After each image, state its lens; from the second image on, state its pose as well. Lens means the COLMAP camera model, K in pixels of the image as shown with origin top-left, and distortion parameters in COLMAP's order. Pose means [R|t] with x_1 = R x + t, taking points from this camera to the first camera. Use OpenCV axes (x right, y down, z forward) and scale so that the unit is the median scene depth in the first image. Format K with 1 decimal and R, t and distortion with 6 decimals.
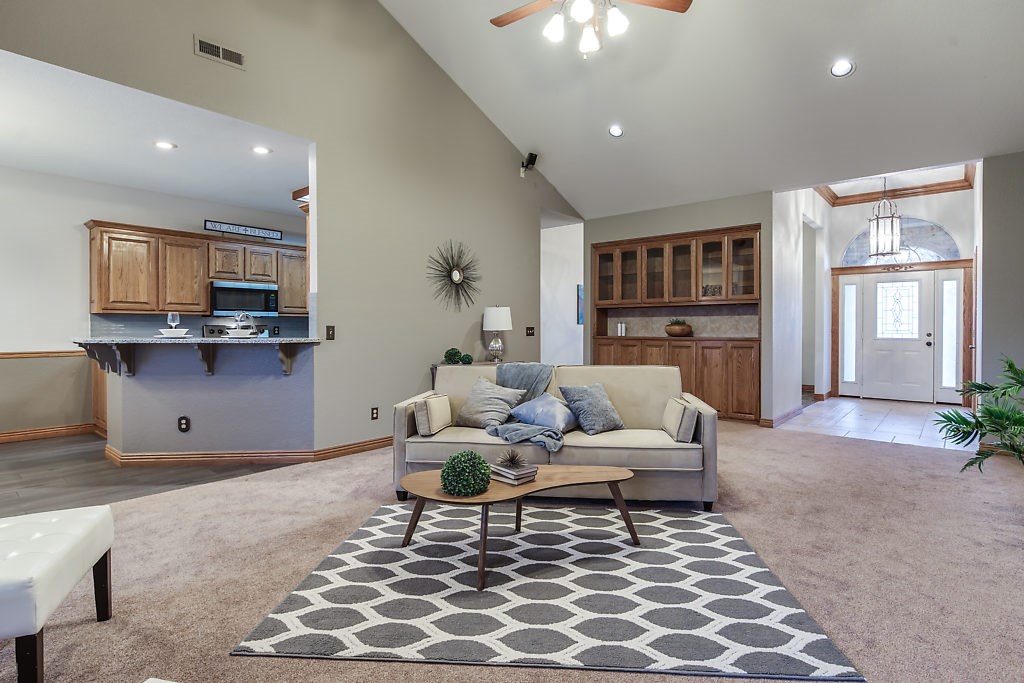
lens RADIAL K [[504.8, 0, 522.4], [0, 504.8, 332.0], [0, 0, 1]] dist [0.007189, -0.005299]
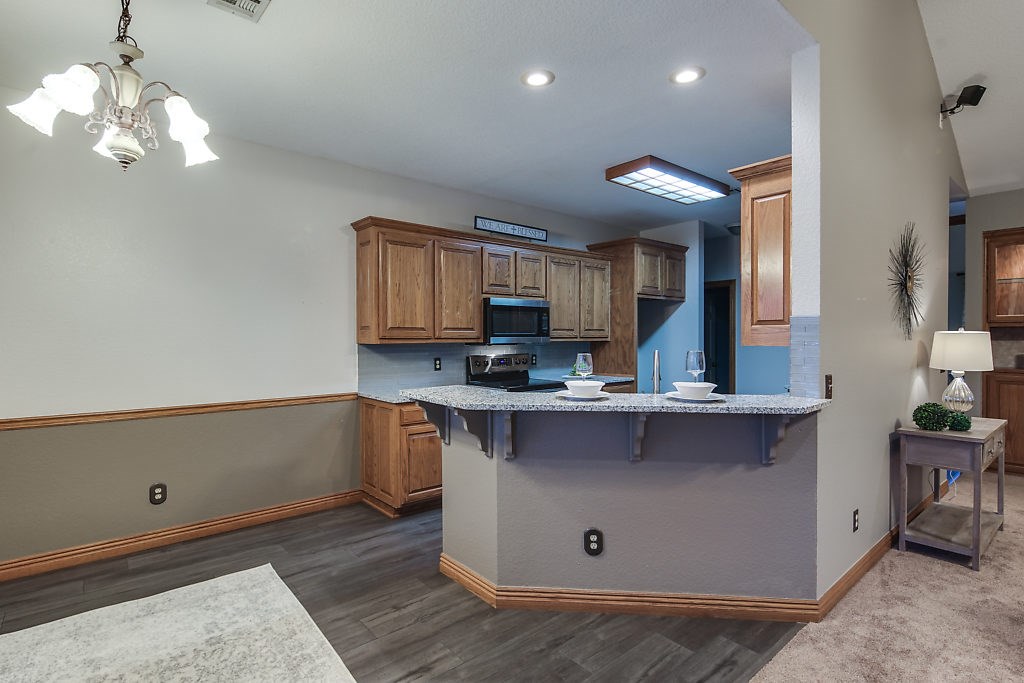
lens RADIAL K [[504.8, 0, 498.1], [0, 504.8, 337.8], [0, 0, 1]] dist [0.007189, -0.005299]
pose [[0.982704, -0.002007, -0.185173, -0.481685], [0.001072, 0.999986, -0.005145, -0.039124], [0.185180, 0.004857, 0.982693, 0.285458]]
